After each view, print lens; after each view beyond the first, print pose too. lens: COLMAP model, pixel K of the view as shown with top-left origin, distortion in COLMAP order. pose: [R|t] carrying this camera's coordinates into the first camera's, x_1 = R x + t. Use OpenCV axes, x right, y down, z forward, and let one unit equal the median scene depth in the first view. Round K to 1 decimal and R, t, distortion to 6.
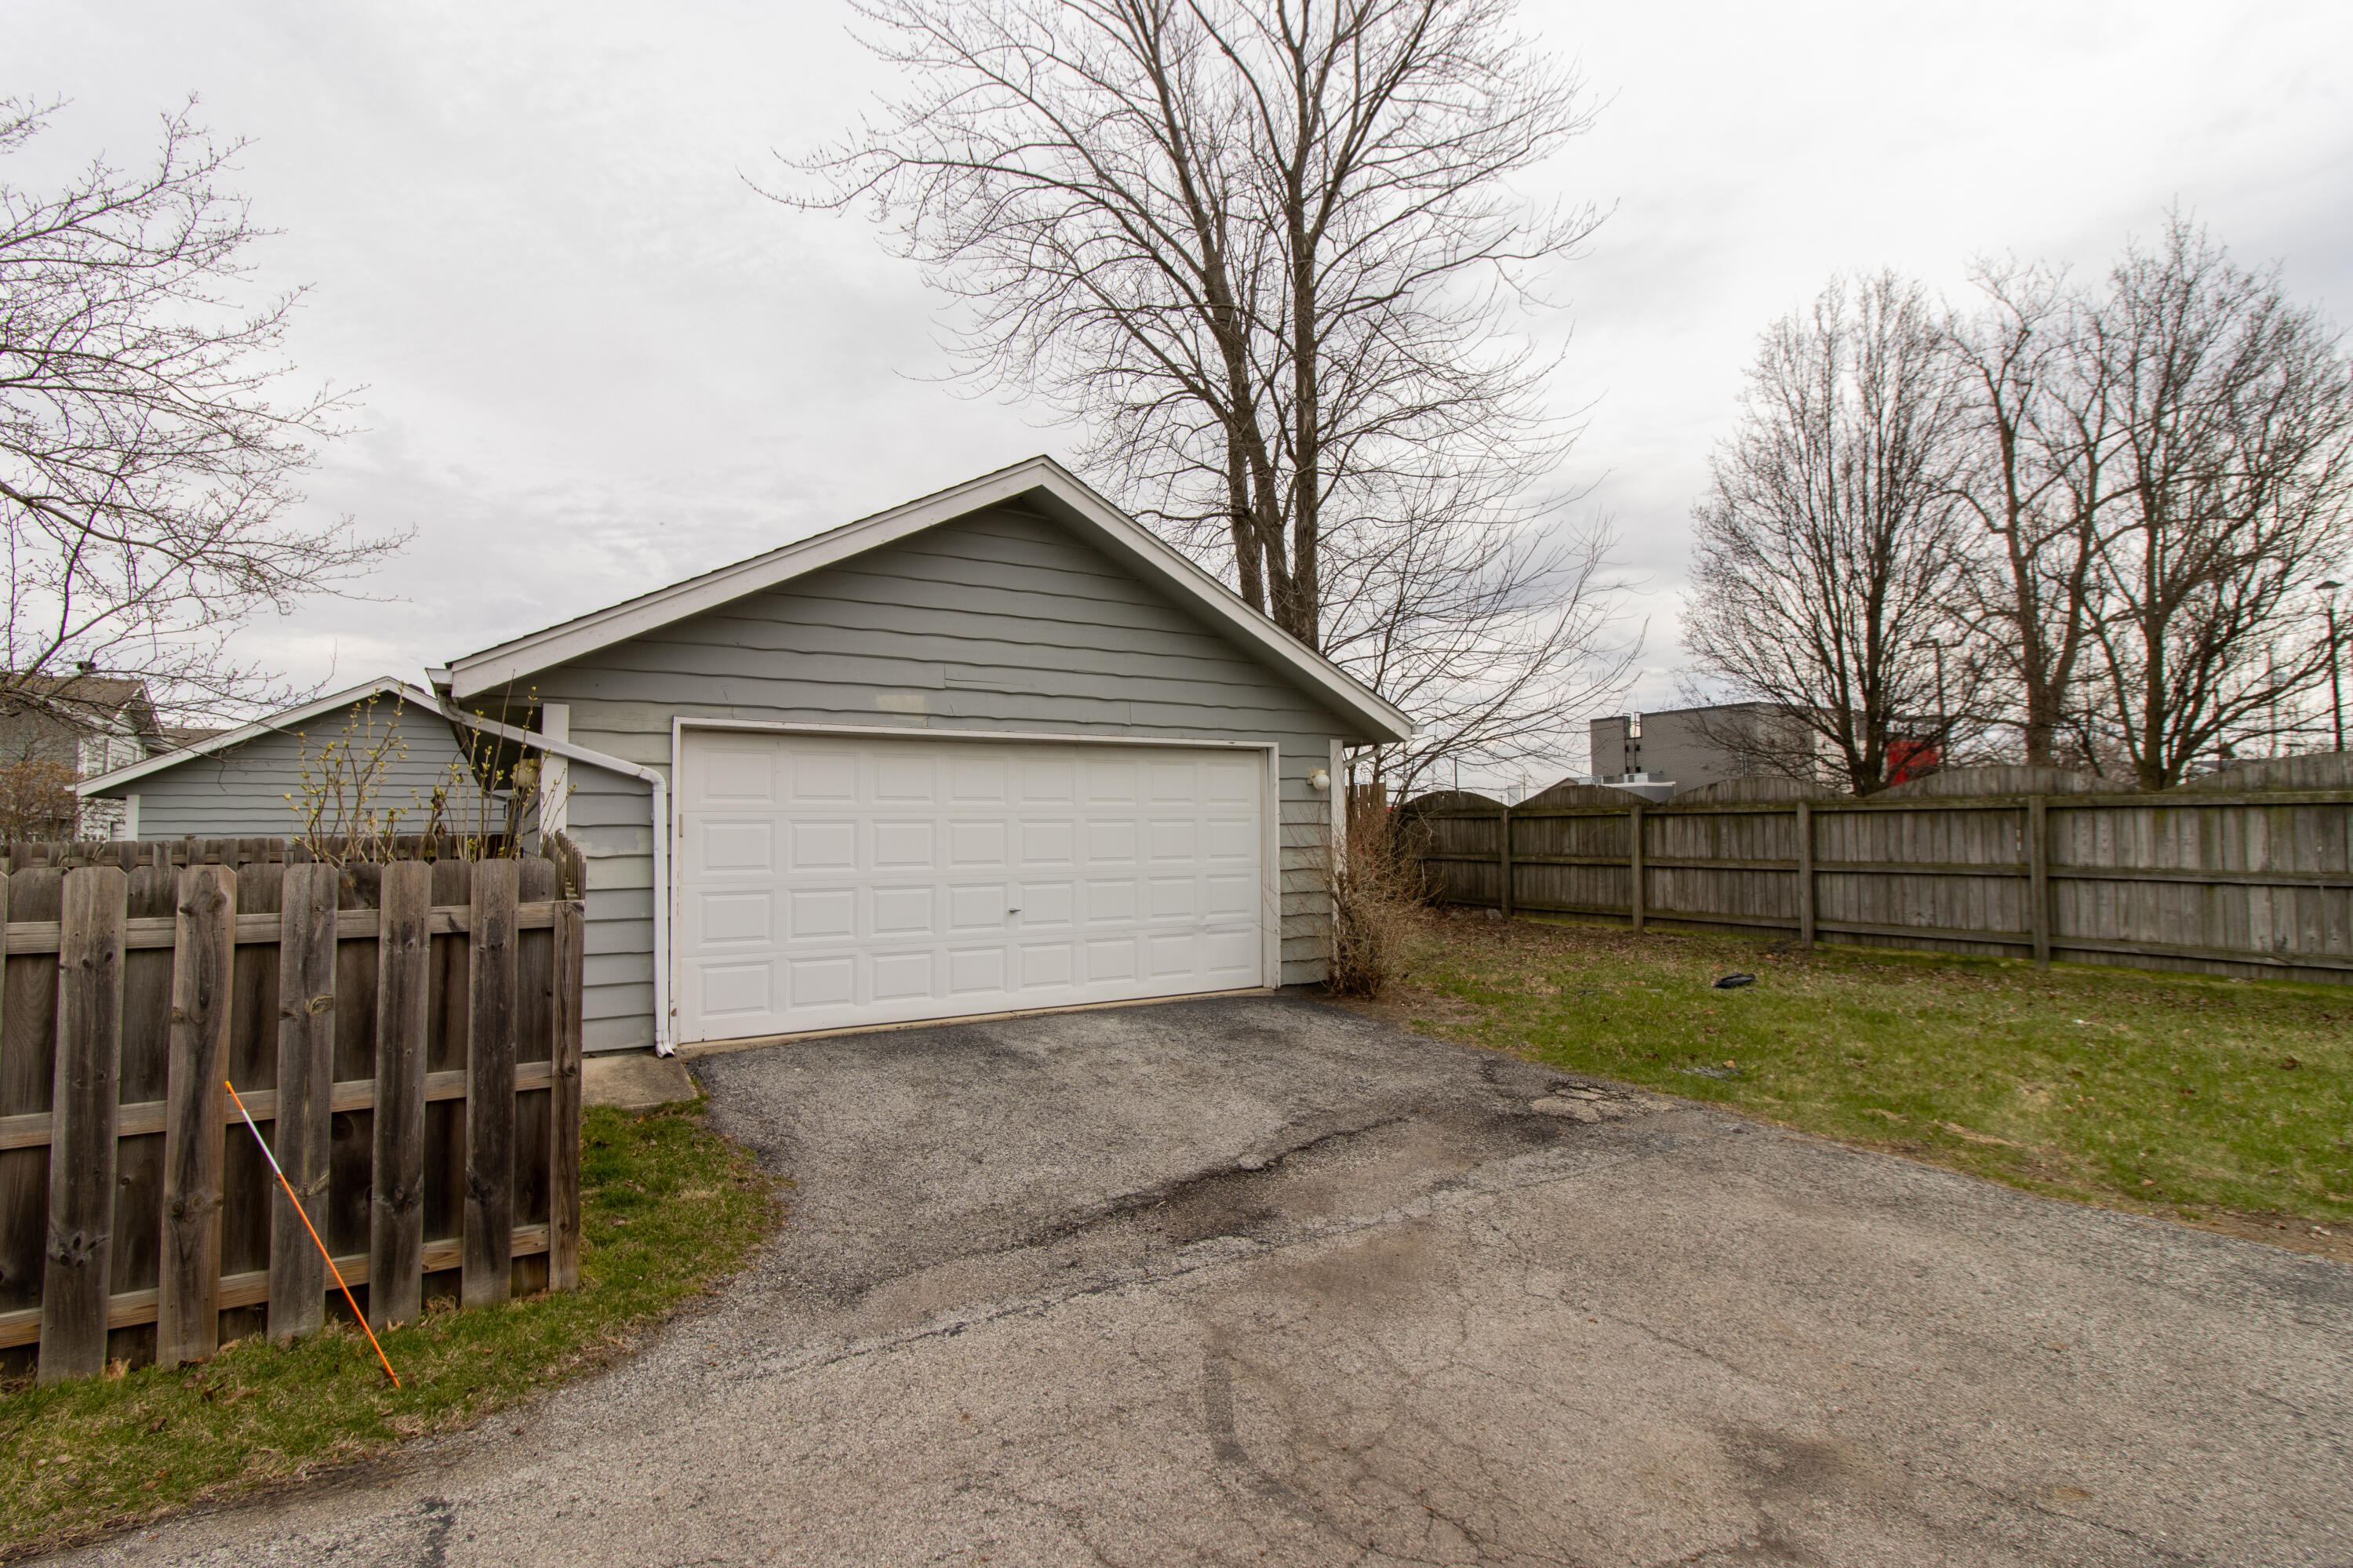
lens RADIAL K [[1096.7, 0, 1194.4], [0, 1096.7, 788.8], [0, 0, 1]] dist [0.002928, 0.000511]
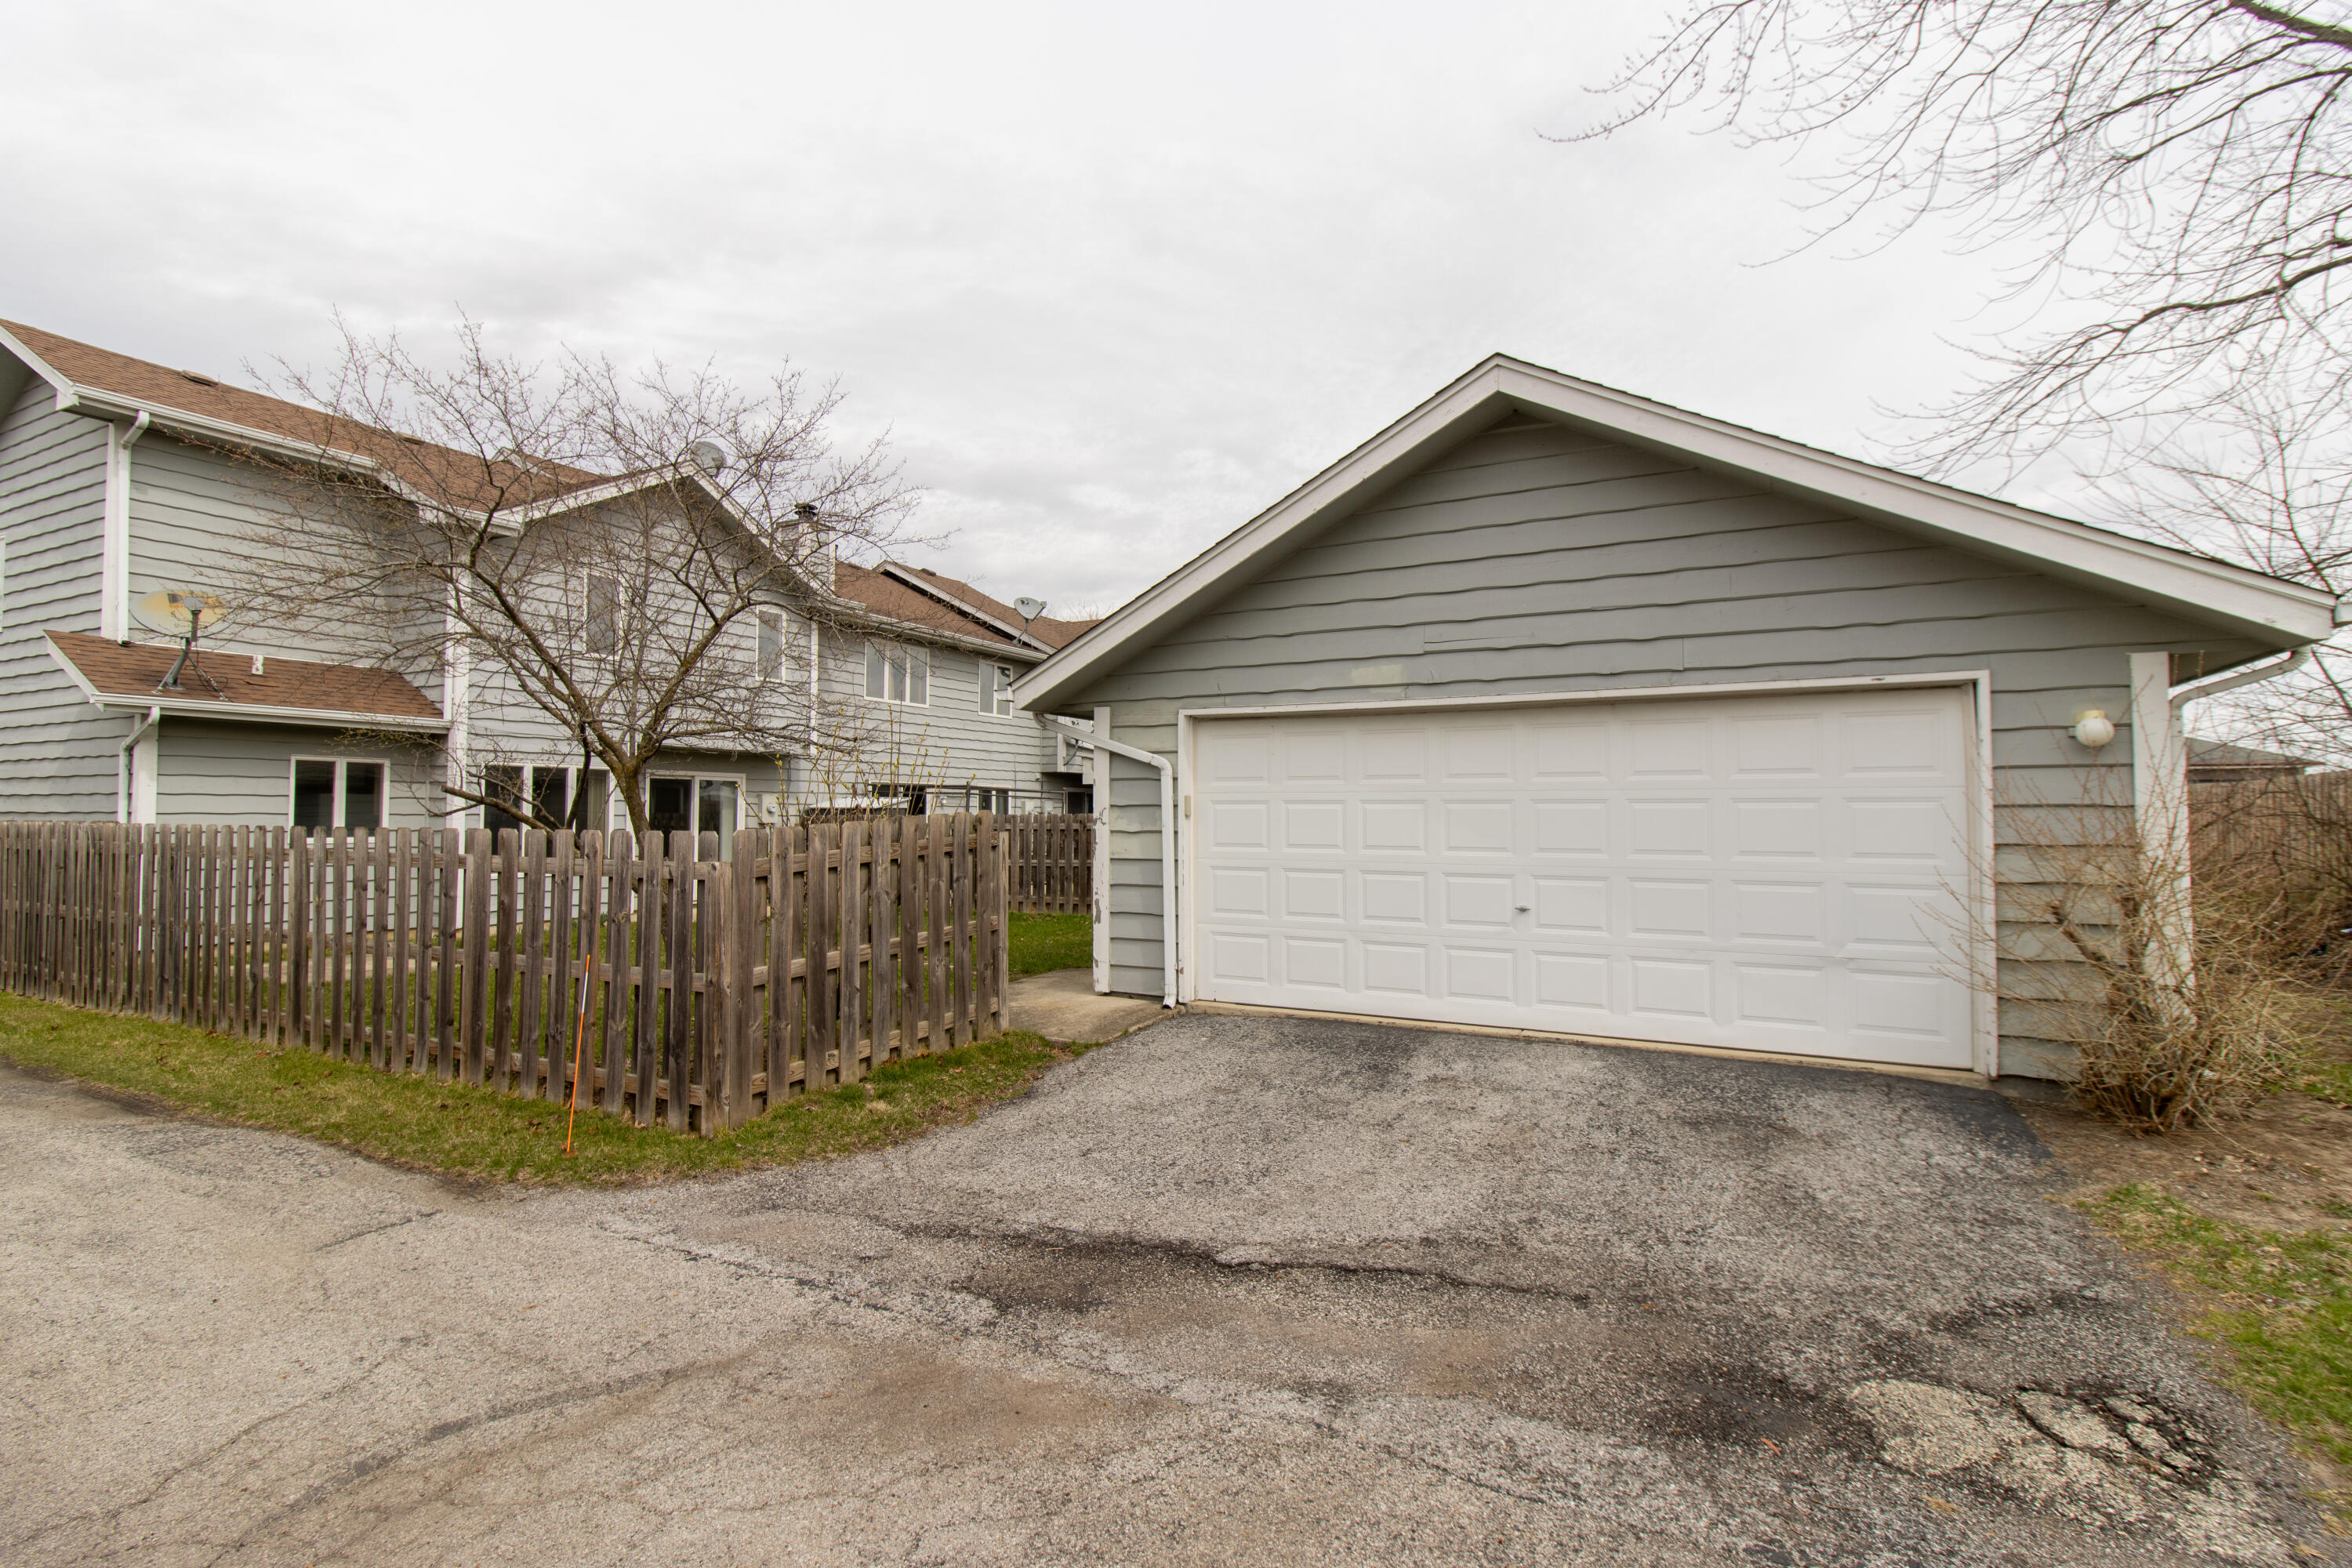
lens RADIAL K [[1096.2, 0, 1185.5], [0, 1096.2, 782.5], [0, 0, 1]] dist [0.002928, 0.000511]
pose [[0.512223, -0.013696, -0.858743, 0.739356], [0.027828, 0.999612, 0.000656, 0.013386], [0.858401, -0.024234, 0.512406, 0.630403]]
